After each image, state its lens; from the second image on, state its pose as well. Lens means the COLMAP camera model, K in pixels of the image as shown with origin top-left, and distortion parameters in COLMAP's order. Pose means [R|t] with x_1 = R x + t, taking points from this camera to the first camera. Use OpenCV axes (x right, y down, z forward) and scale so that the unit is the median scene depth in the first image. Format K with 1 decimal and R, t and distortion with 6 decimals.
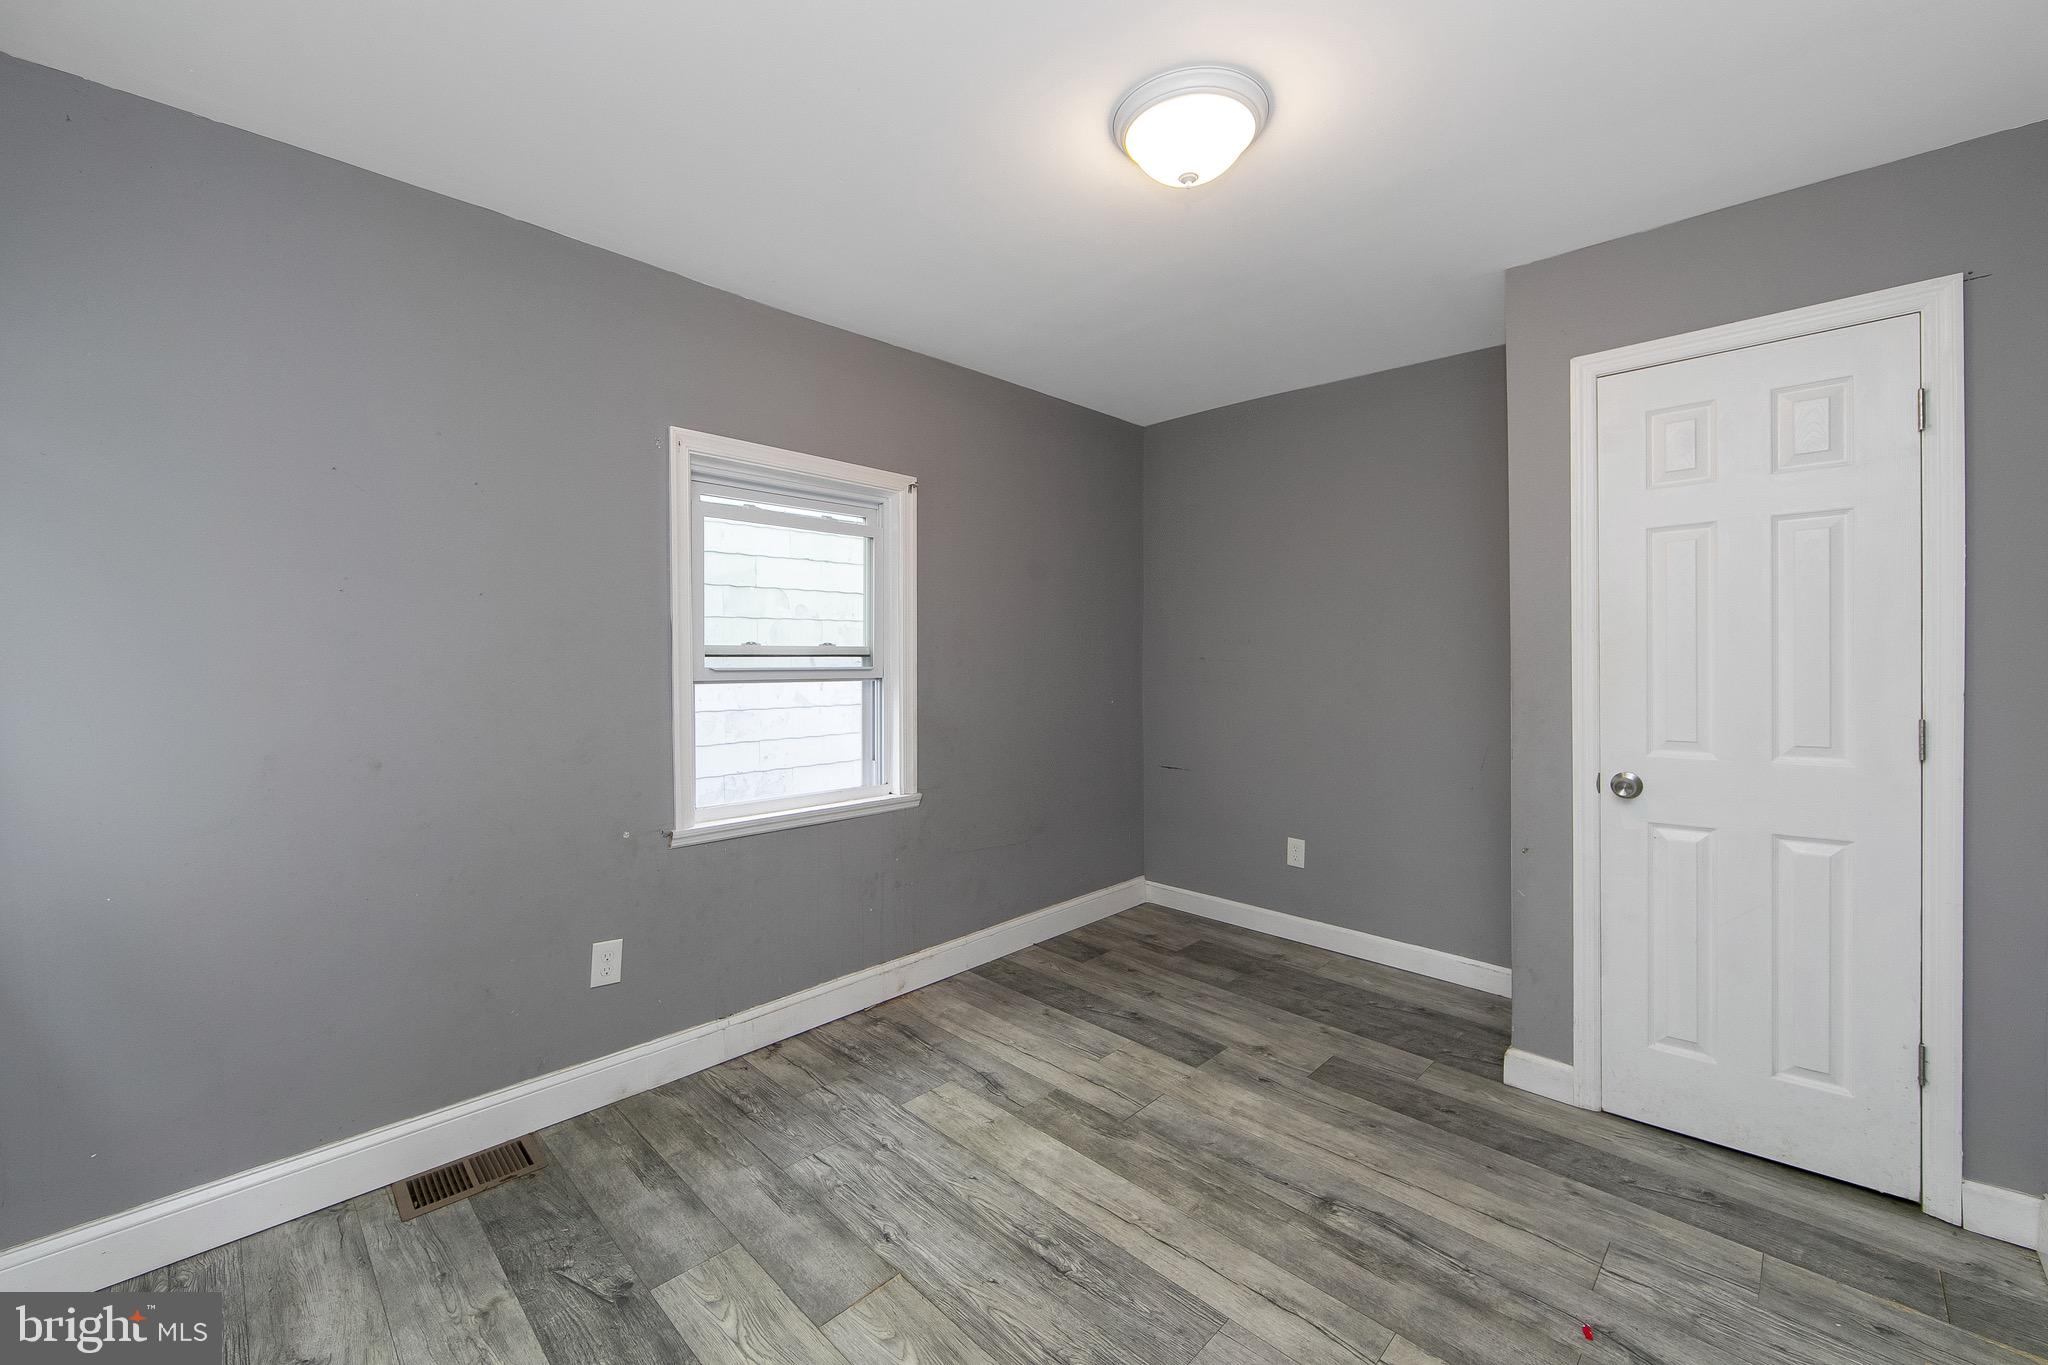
lens RADIAL K [[811.5, 0, 1031.4], [0, 811.5, 693.9], [0, 0, 1]] dist [-0.013092, 0.001170]
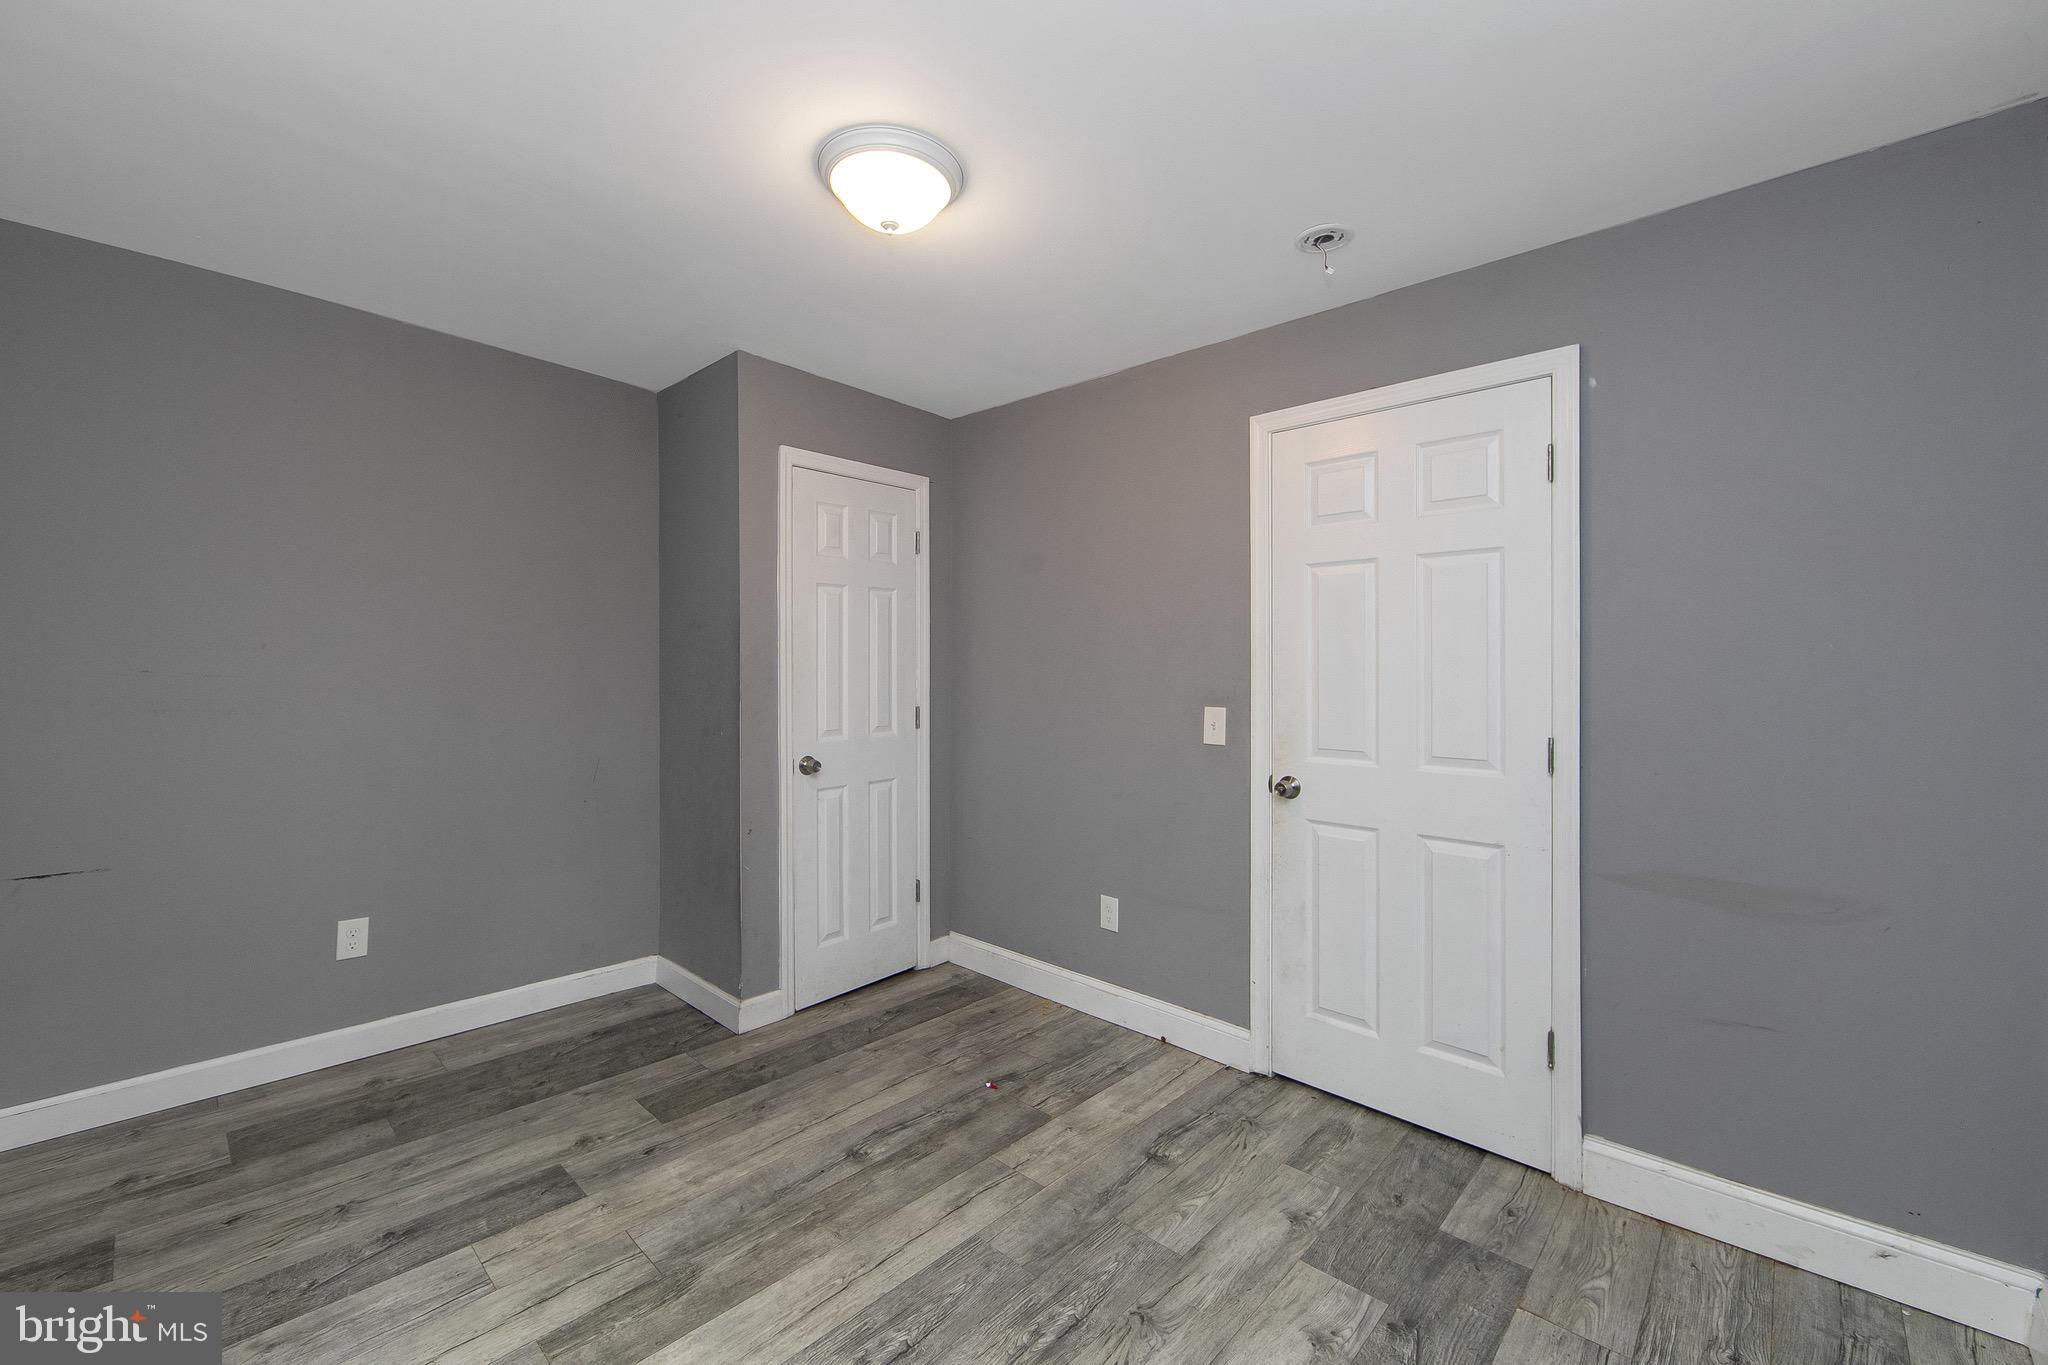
lens RADIAL K [[811.5, 0, 1024.3], [0, 811.5, 676.9], [0, 0, 1]] dist [-0.013092, 0.001170]
pose [[-0.012767, -0.013261, 0.999831, -0.728580], [0.041220, 0.999055, 0.013777, -0.045729], [-0.999069, 0.041389, -0.012208, 0.708810]]
